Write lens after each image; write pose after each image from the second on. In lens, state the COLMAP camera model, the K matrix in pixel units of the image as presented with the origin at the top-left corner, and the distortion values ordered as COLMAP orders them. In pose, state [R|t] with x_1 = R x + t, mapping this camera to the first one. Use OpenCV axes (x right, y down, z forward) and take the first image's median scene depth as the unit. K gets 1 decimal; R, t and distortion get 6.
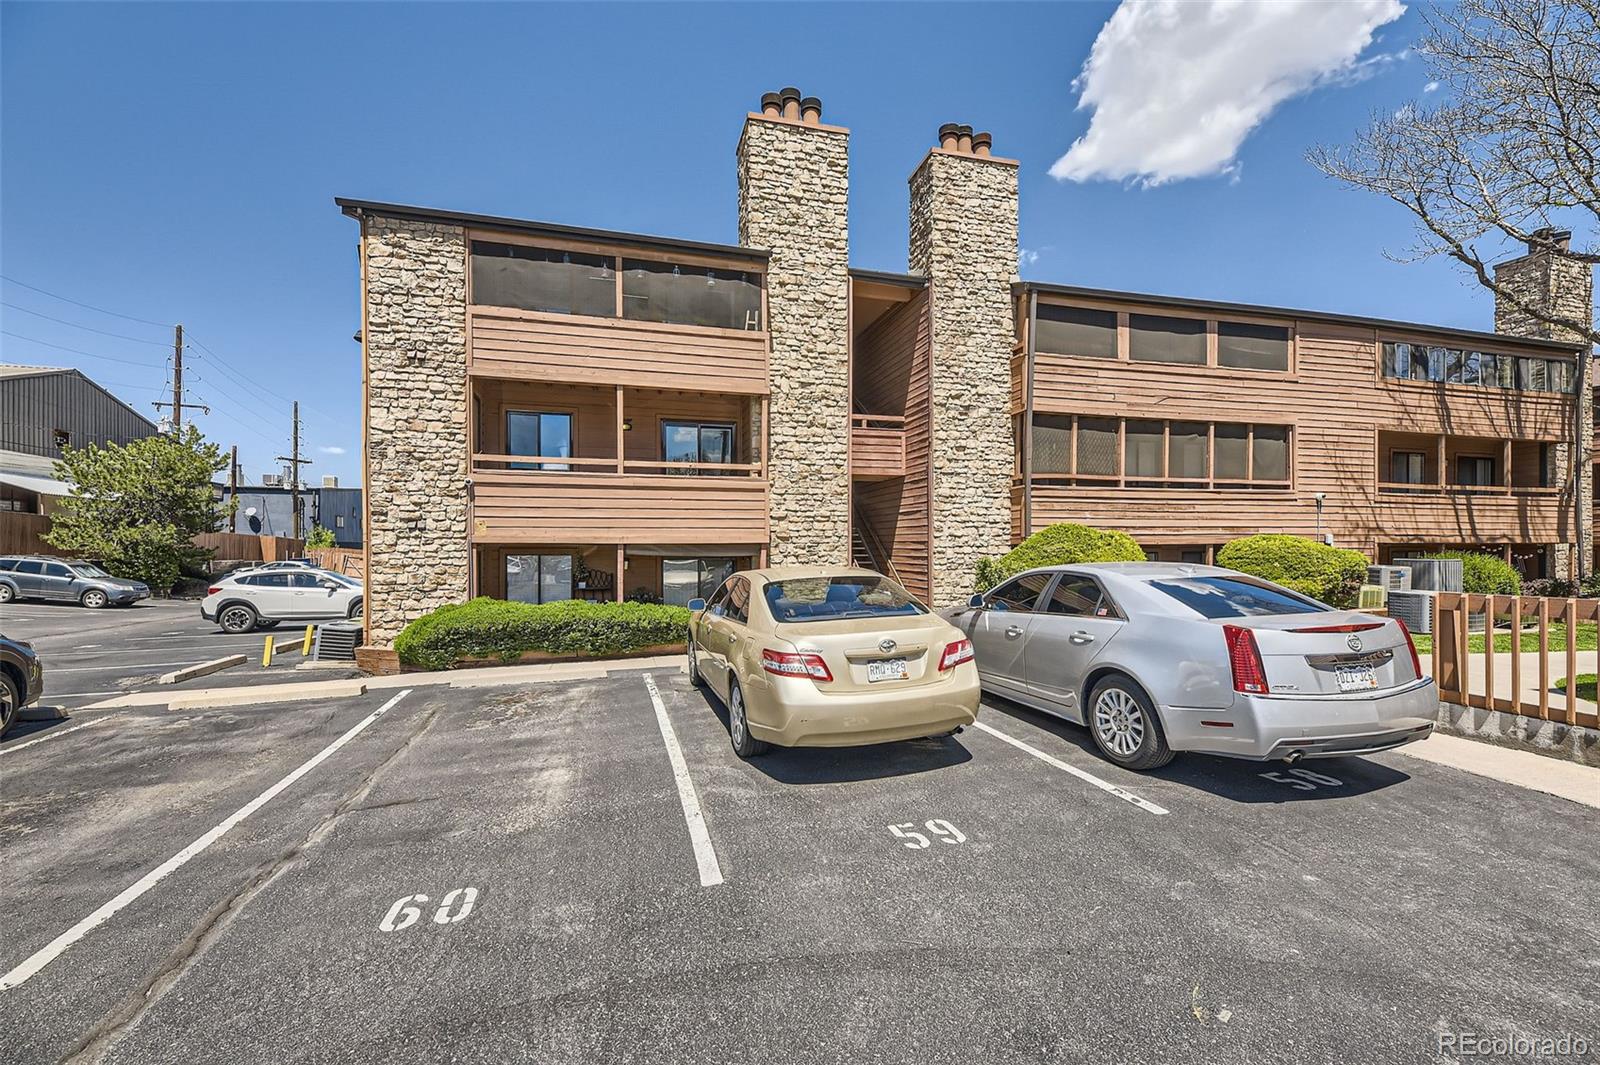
lens RADIAL K [[643.3, 0, 798.4], [0, 643.3, 528.5], [0, 0, 1]] dist [0.022154, -0.007939]
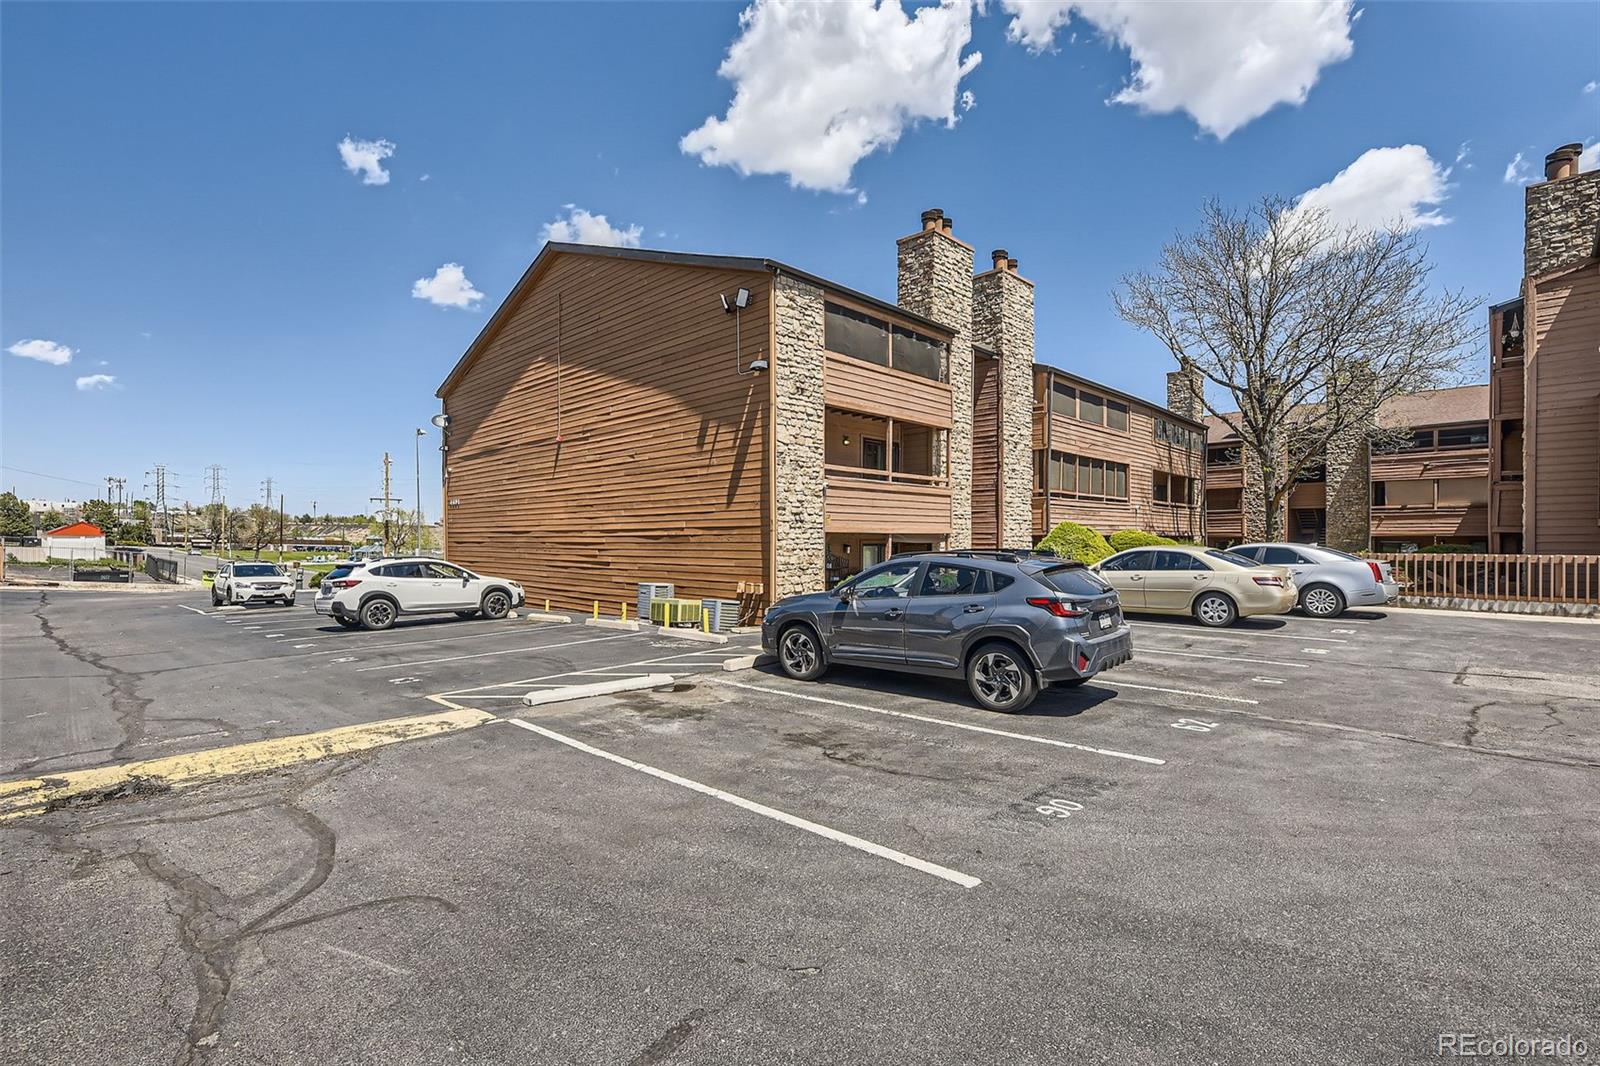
lens RADIAL K [[734.0, 0, 809.9], [0, 734.0, 505.6], [0, 0, 1]] dist [0.000241, 0.000047]
pose [[0.849034, 0.025942, 0.527700, -1.108631], [-0.018568, 0.999642, -0.019268, -0.001838], [-0.528011, 0.006561, 0.849212, -0.202077]]
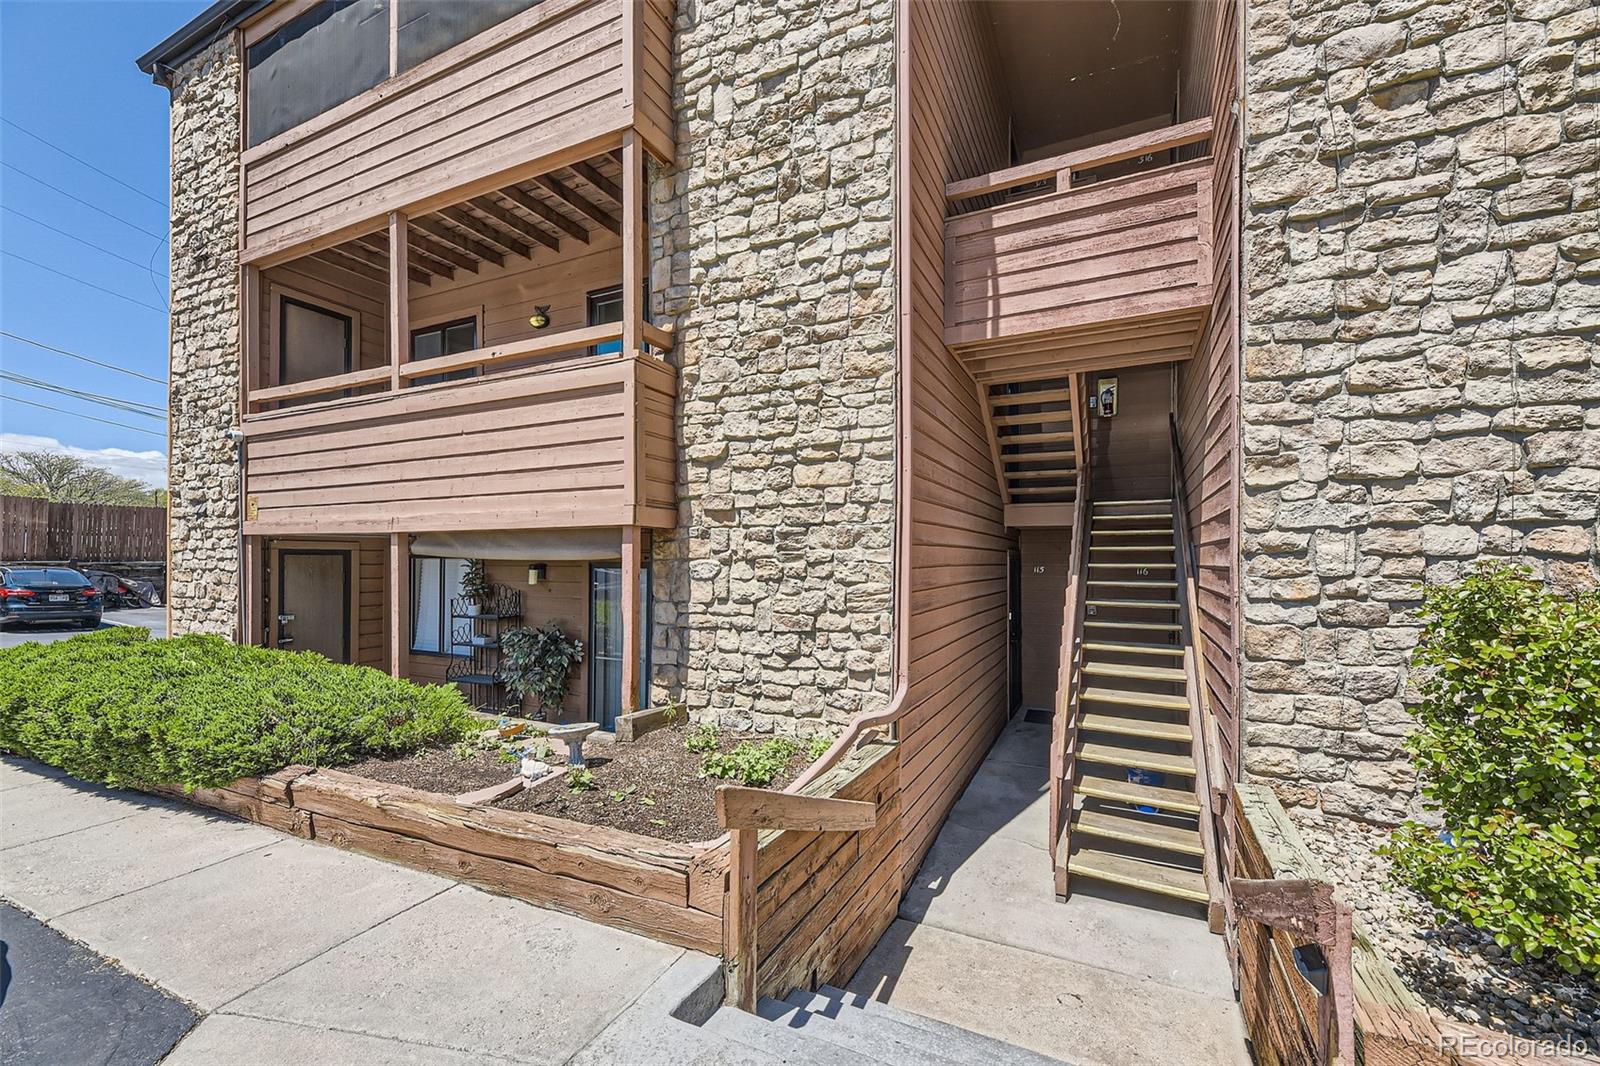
lens RADIAL K [[652.5, 0, 796.0], [0, 652.5, 541.1], [0, 0, 1]] dist [0.027611, -0.010782]
pose [[0.755235, -0.011682, -0.655350, 0.258207], [0.019213, 0.999806, 0.004319, 0.030170], [0.655173, -0.015853, 0.755313, 0.730930]]
